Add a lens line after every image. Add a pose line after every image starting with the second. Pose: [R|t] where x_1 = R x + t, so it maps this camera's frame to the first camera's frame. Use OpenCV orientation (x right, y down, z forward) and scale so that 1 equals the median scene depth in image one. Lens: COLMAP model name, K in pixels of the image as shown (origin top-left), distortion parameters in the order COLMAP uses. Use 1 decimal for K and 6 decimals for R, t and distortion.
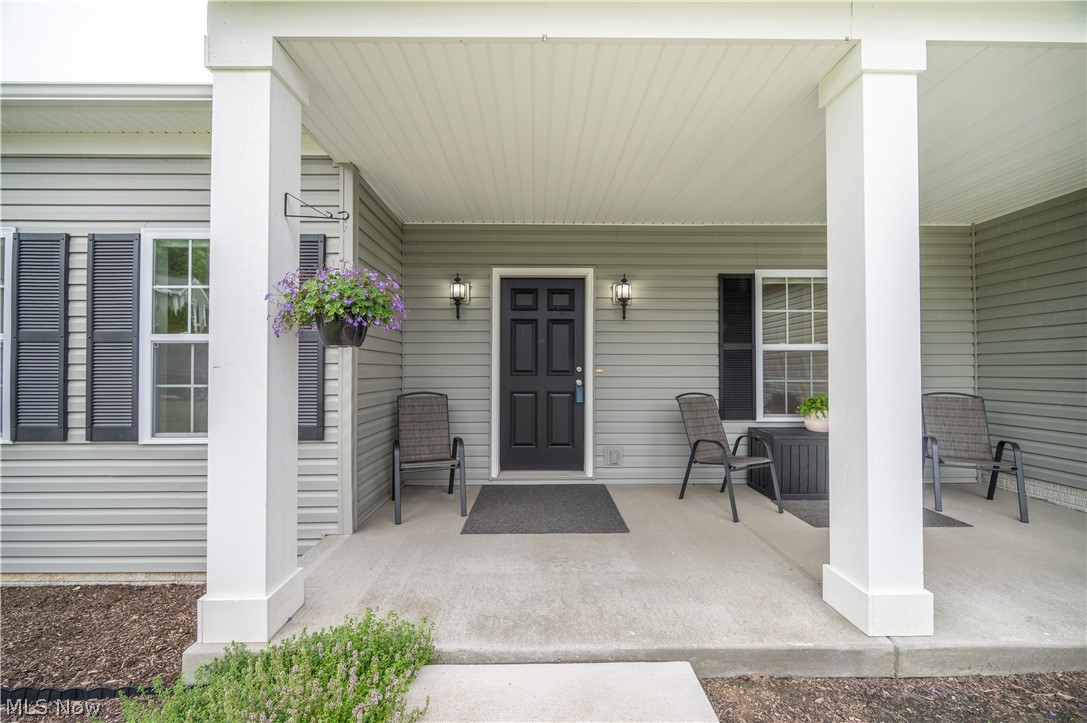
lens RADIAL K [[430.3, 0, 540.4], [0, 430.3, 368.3], [0, 0, 1]] dist [-0.000297, 0.000577]
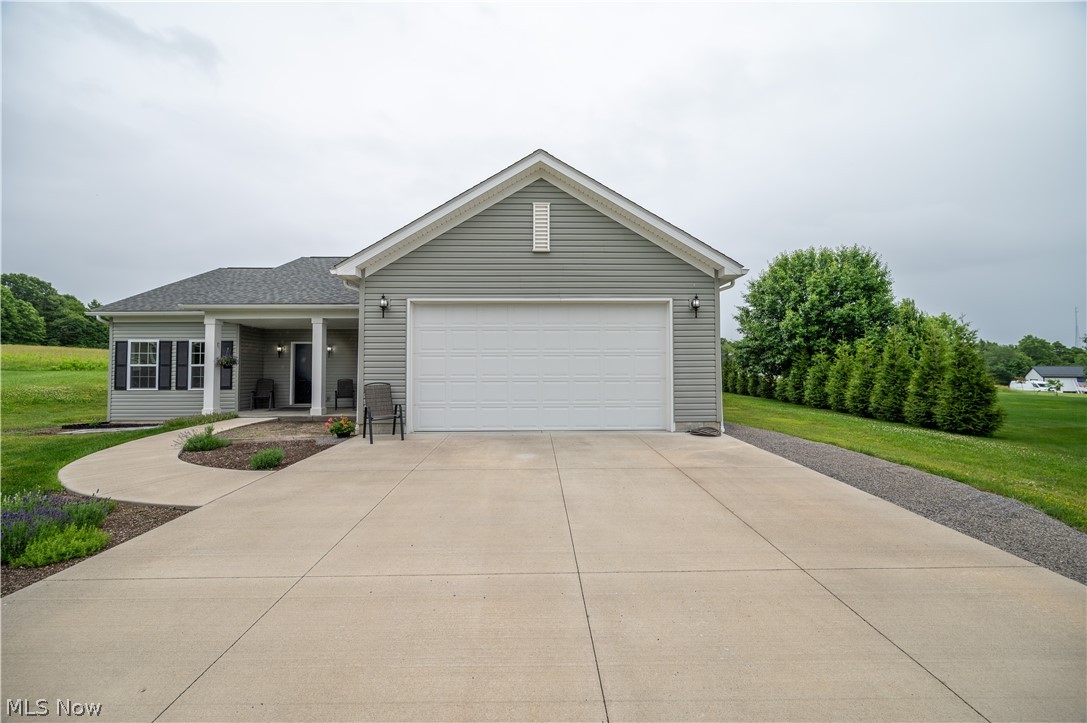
lens RADIAL K [[430.3, 0, 547.4], [0, 430.3, 363.8], [0, 0, 1]] dist [-0.000297, 0.000577]
pose [[0.999959, 0.002311, -0.008787, 2.632695], [-0.002382, 0.999964, -0.008113, -0.058478], [0.008768, 0.008133, 0.999928, -3.194678]]
